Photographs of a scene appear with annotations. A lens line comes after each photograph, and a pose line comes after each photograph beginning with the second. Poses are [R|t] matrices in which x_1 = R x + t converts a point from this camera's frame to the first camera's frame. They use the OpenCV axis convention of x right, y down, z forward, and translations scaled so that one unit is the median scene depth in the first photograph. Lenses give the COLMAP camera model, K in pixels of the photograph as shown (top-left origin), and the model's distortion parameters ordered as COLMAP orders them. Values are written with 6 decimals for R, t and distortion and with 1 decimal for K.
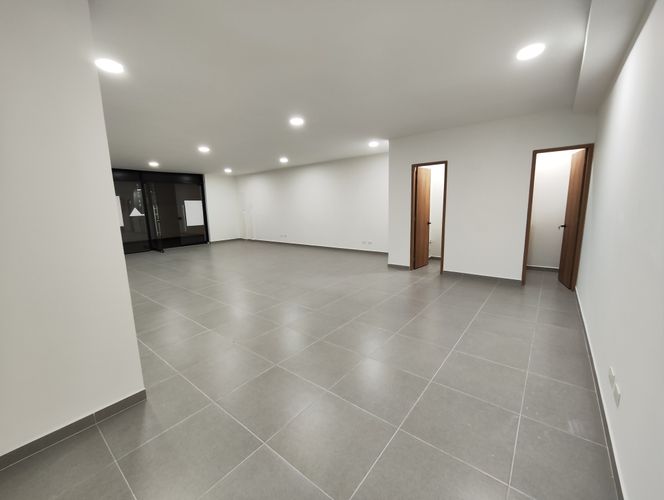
lens RADIAL K [[277.5, 0, 332.0], [0, 277.5, 250.0], [0, 0, 1]] dist [-0.001573, 0.000005]
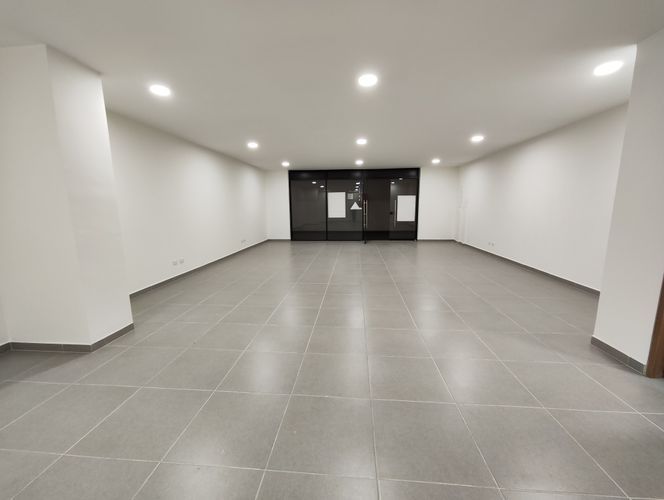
lens RADIAL K [[277.5, 0, 332.0], [0, 277.5, 250.0], [0, 0, 1]] dist [-0.001573, 0.000005]
pose [[0.551652, 0.154817, -0.819580, 0.193525], [-0.139243, 0.985927, 0.092516, -0.043413], [0.822369, 0.063084, 0.565446, 0.242384]]
